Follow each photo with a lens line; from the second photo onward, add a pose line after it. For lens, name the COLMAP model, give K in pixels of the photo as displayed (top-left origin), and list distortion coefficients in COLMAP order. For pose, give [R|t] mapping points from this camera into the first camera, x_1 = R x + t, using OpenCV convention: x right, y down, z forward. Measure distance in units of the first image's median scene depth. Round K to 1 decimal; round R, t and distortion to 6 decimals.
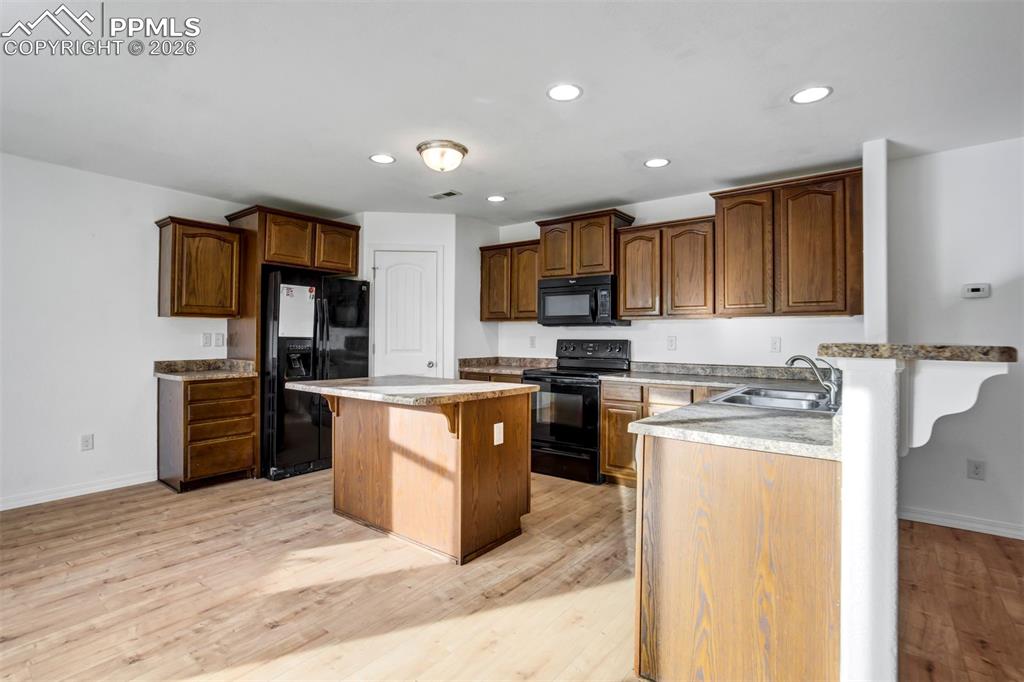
lens RADIAL K [[479.7, 0, 513.2], [0, 479.7, 338.1], [0, 0, 1]] dist [-0.041909, 0.022246]
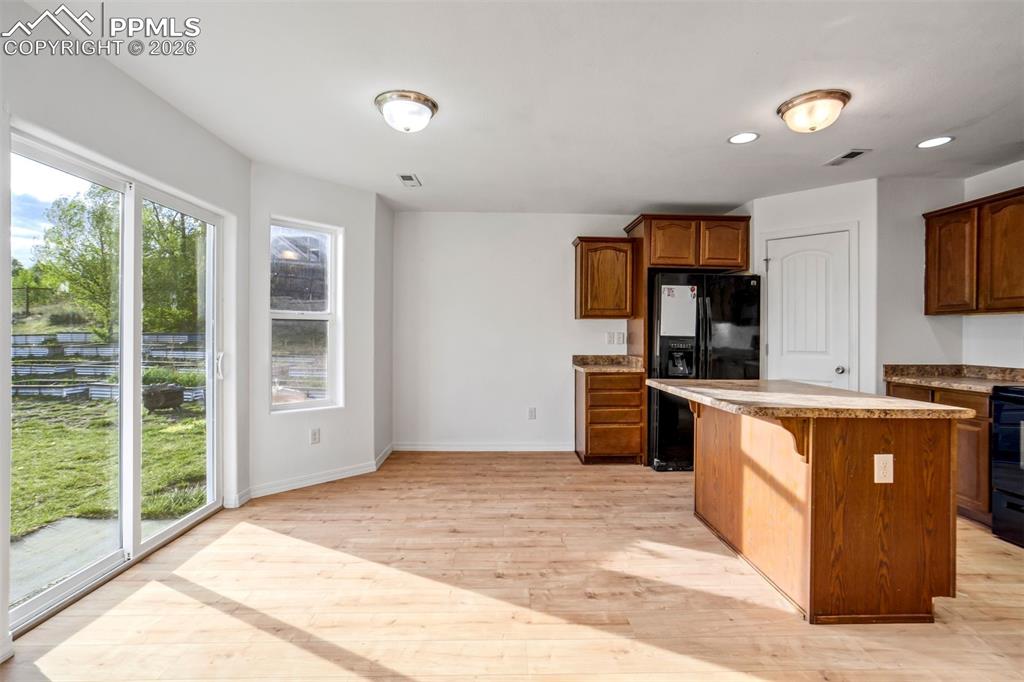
lens RADIAL K [[479.7, 0, 513.2], [0, 479.7, 338.1], [0, 0, 1]] dist [-0.041909, 0.022246]
pose [[0.634119, 0.005625, -0.773215, 0.125065], [-0.004206, 0.999984, 0.003826, 0.000135], [0.773224, 0.000826, 0.634132, 0.081252]]
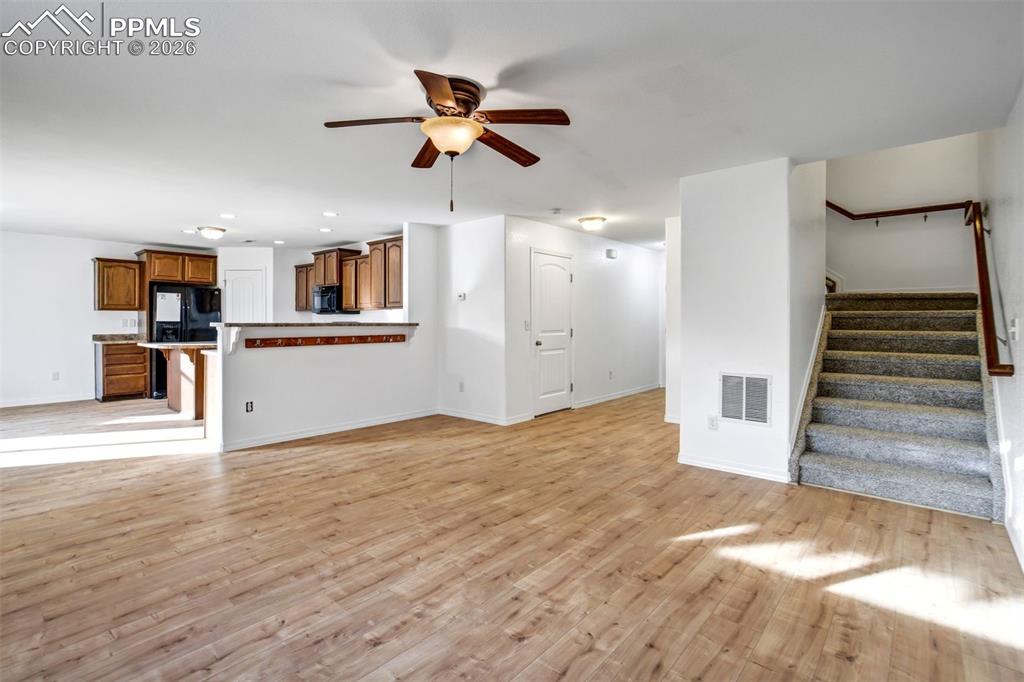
lens RADIAL K [[484.1, 0, 513.1], [0, 484.1, 320.5], [0, 0, 1]] dist [-0.041315, 0.023366]
pose [[0.998464, -0.004616, -0.055204, 1.057100], [0.004543, 0.999989, -0.001460, 0.004679], [0.055211, 0.001207, 0.998474, -0.824330]]
